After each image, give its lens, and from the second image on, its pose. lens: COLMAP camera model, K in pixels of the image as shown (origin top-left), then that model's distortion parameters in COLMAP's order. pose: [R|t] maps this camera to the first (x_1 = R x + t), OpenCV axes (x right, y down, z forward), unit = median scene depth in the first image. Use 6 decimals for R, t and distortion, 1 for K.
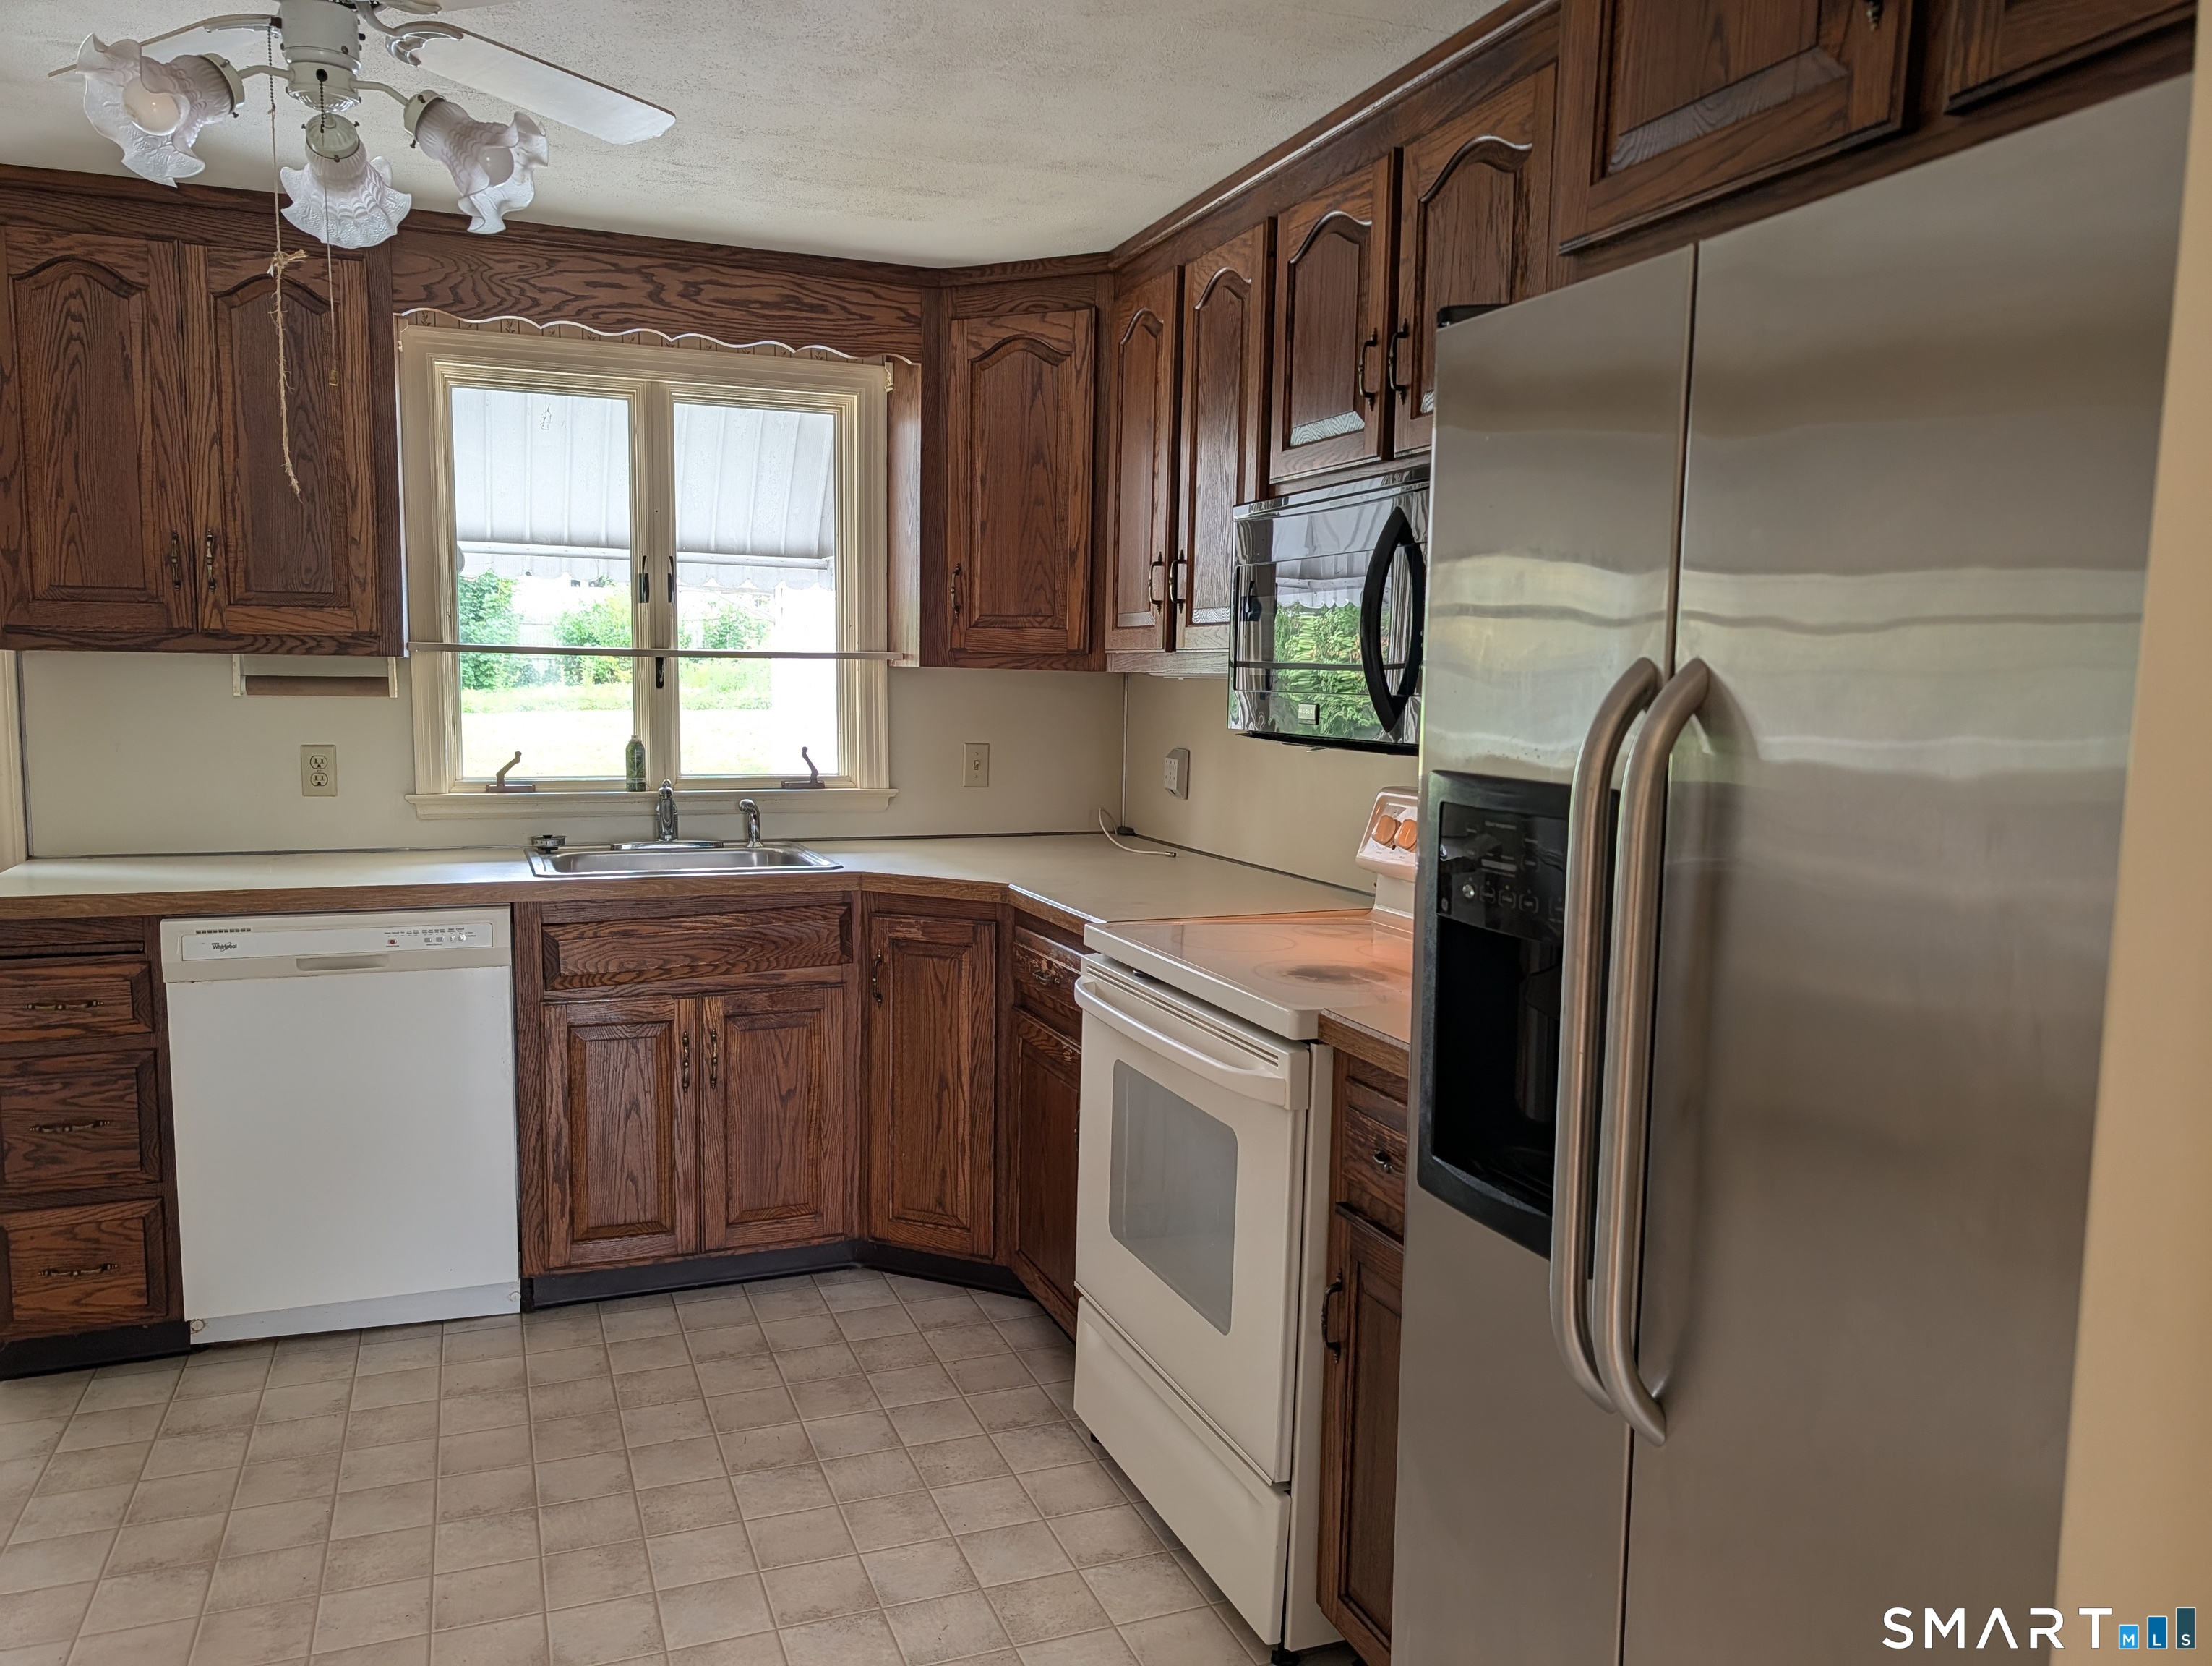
lens RADIAL K [[1571.9, 0, 1105.8], [0, 1571.9, 866.3], [0, 0, 1]] dist [0.007774, -0.008861]
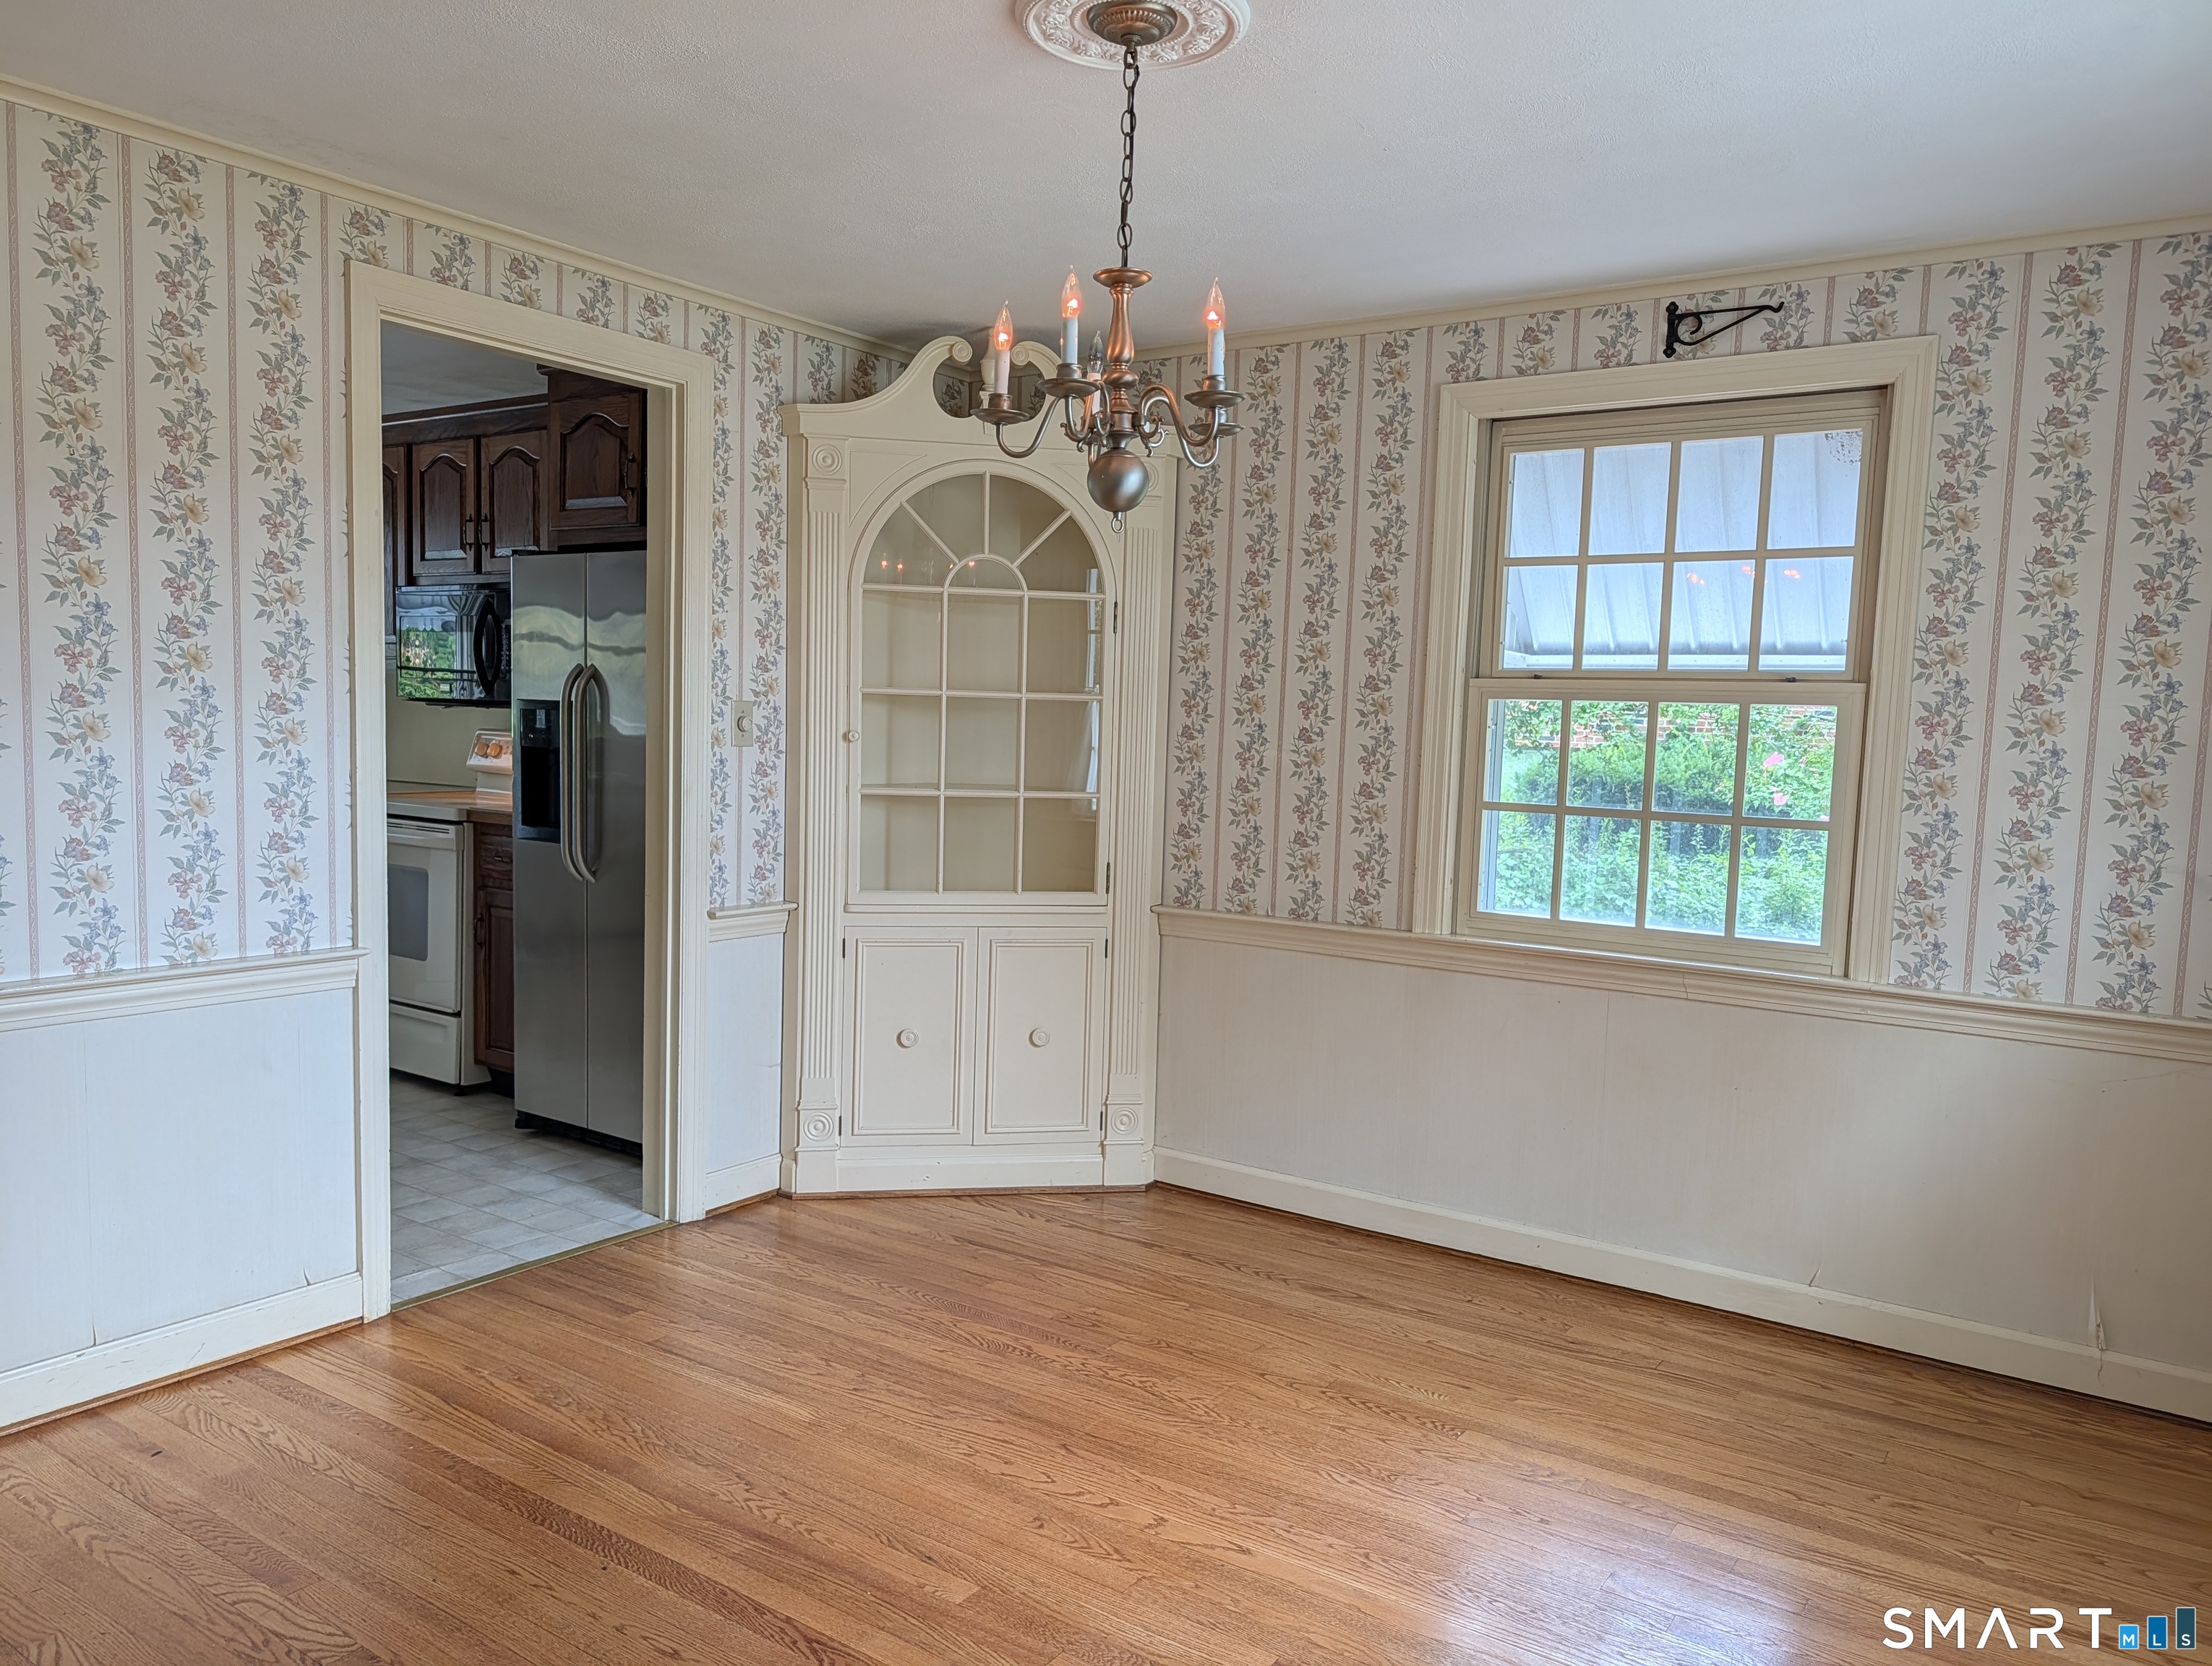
lens RADIAL K [[1585.4, 0, 1149.1], [0, 1585.4, 901.2], [0, 0, 1]] dist [0.008492, 0.000181]
pose [[0.820486, -0.043177, 0.570034, -0.249906], [0.041537, 0.999011, 0.015882, 0.149905], [-0.570156, 0.010647, 0.821467, -1.002367]]
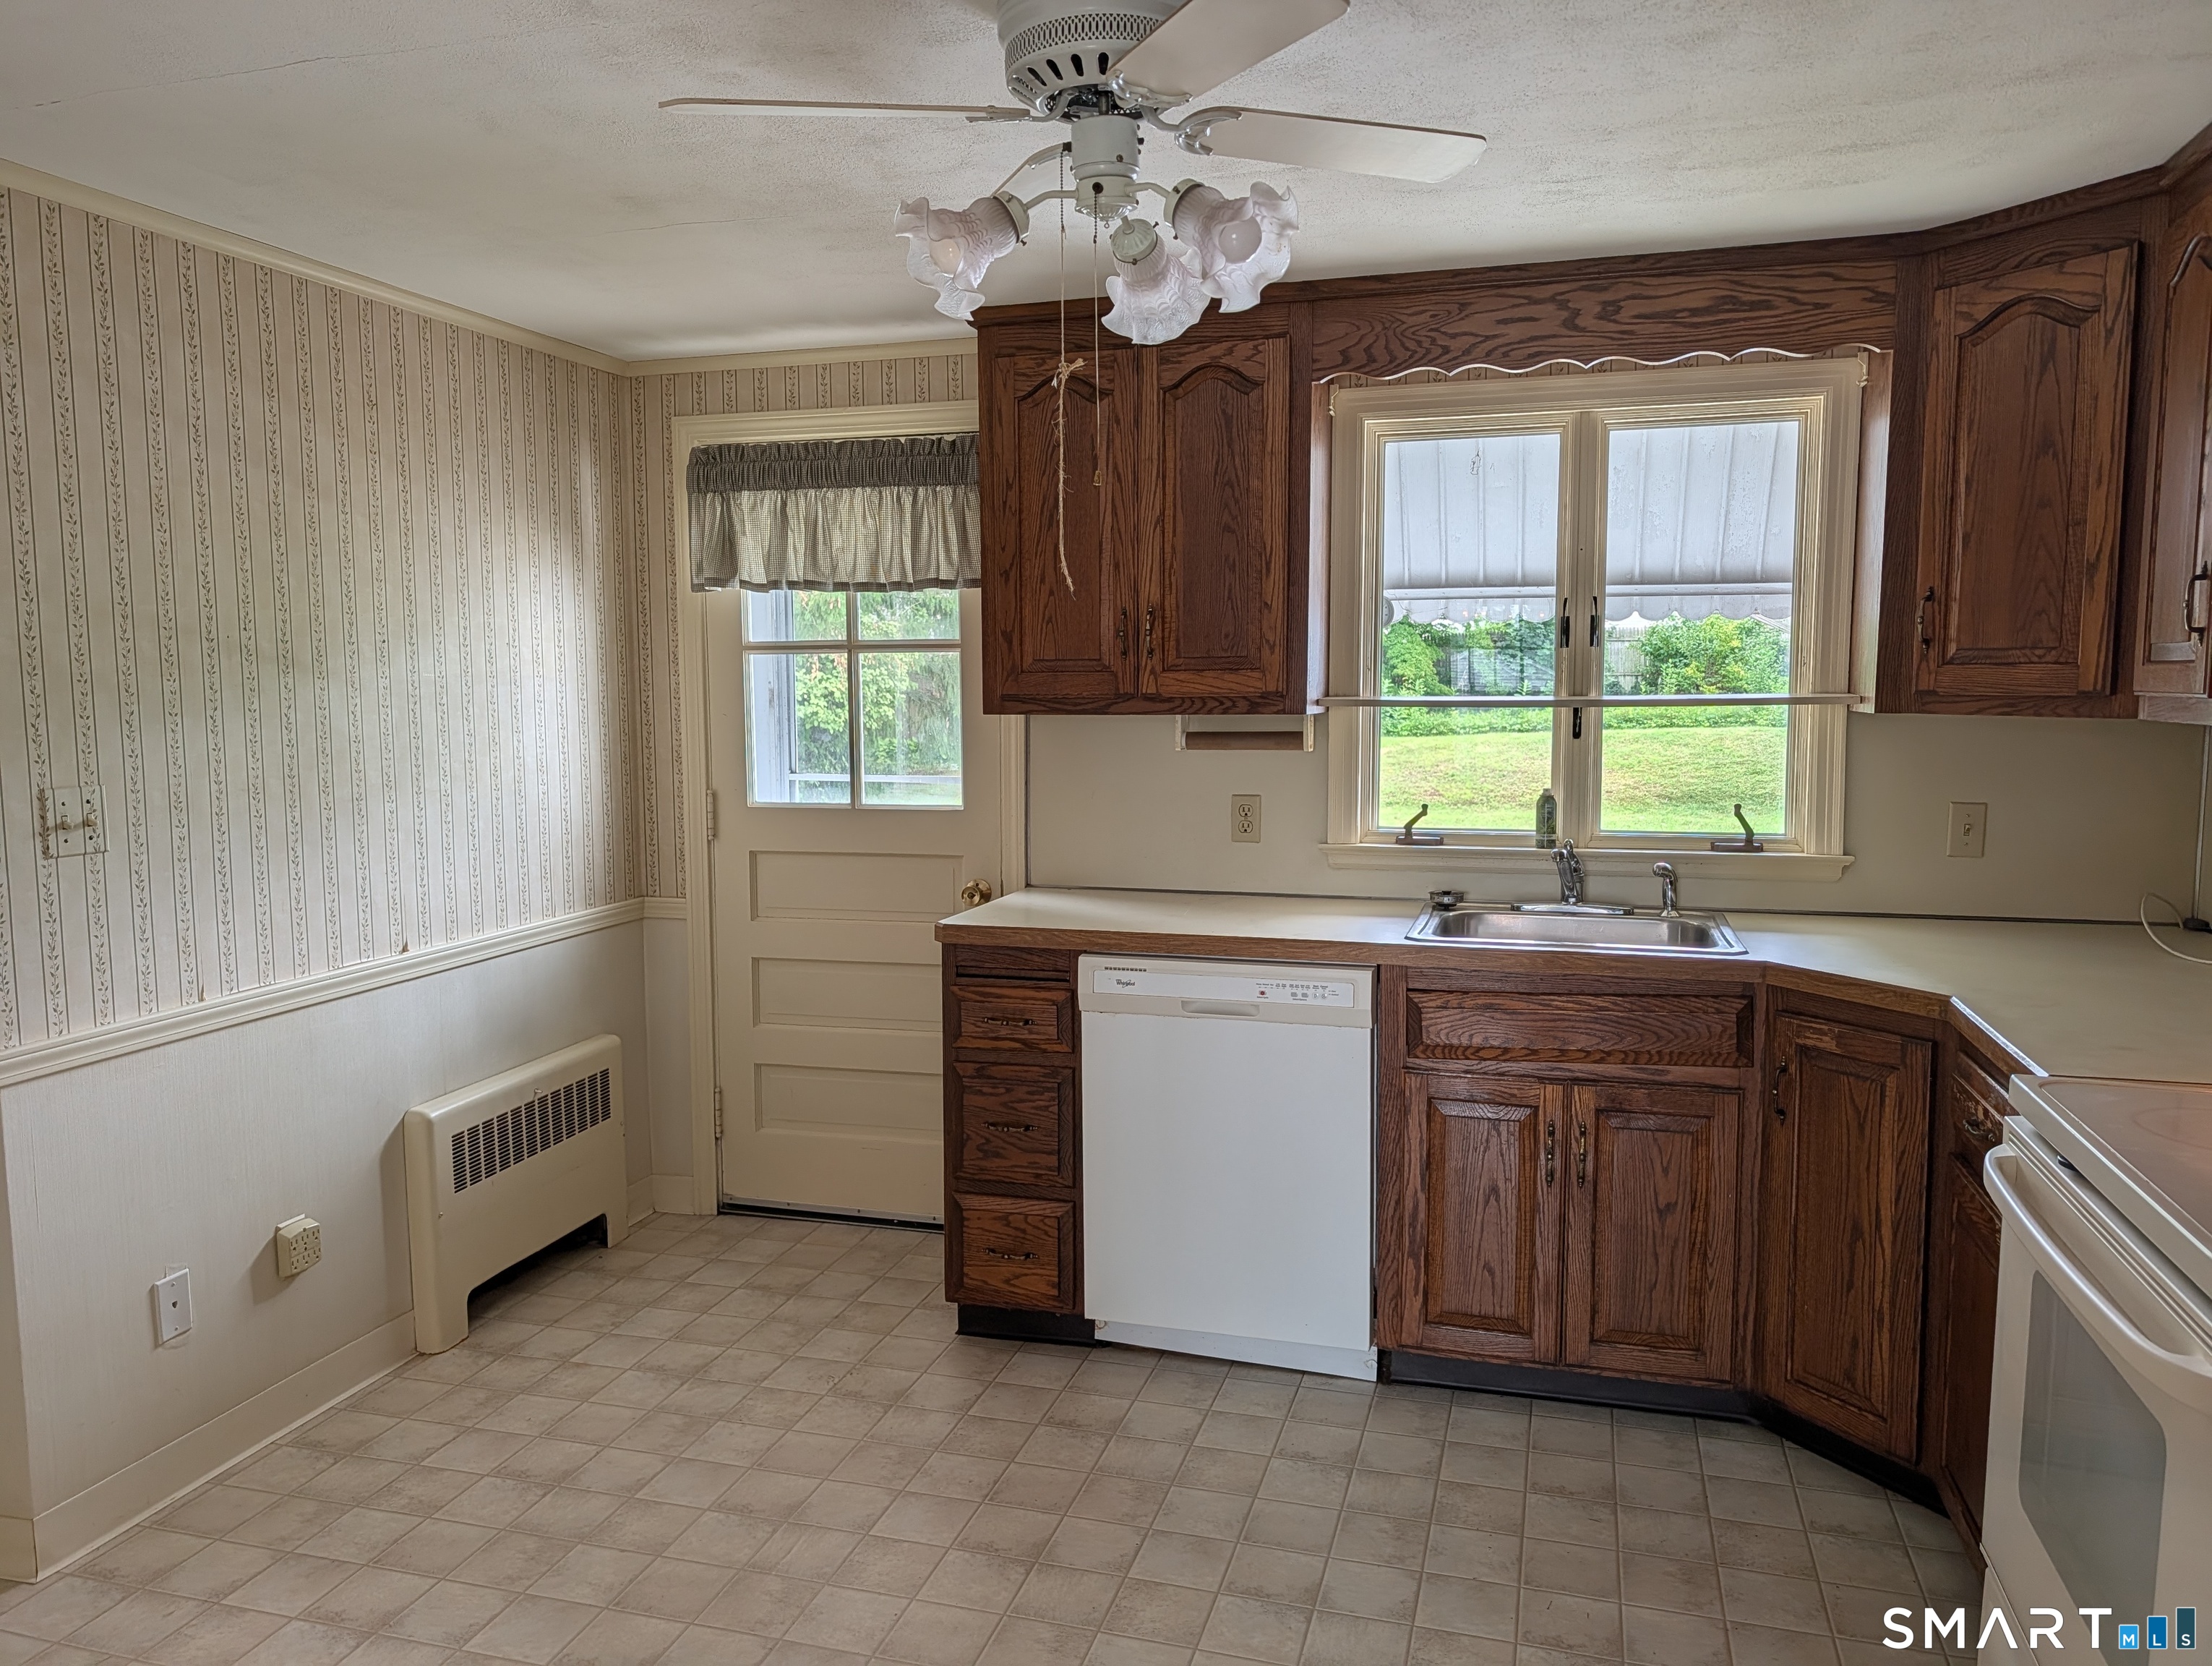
lens RADIAL K [[1577.6, 0, 1094.9], [0, 1577.6, 835.2], [0, 0, 1]] dist [0.008110, -0.010650]
pose [[0.782539, 0.039063, -0.621375, 0.088678], [-0.056519, 0.998366, -0.008416, -0.037644], [0.620031, 0.041706, 0.783468, 0.111124]]
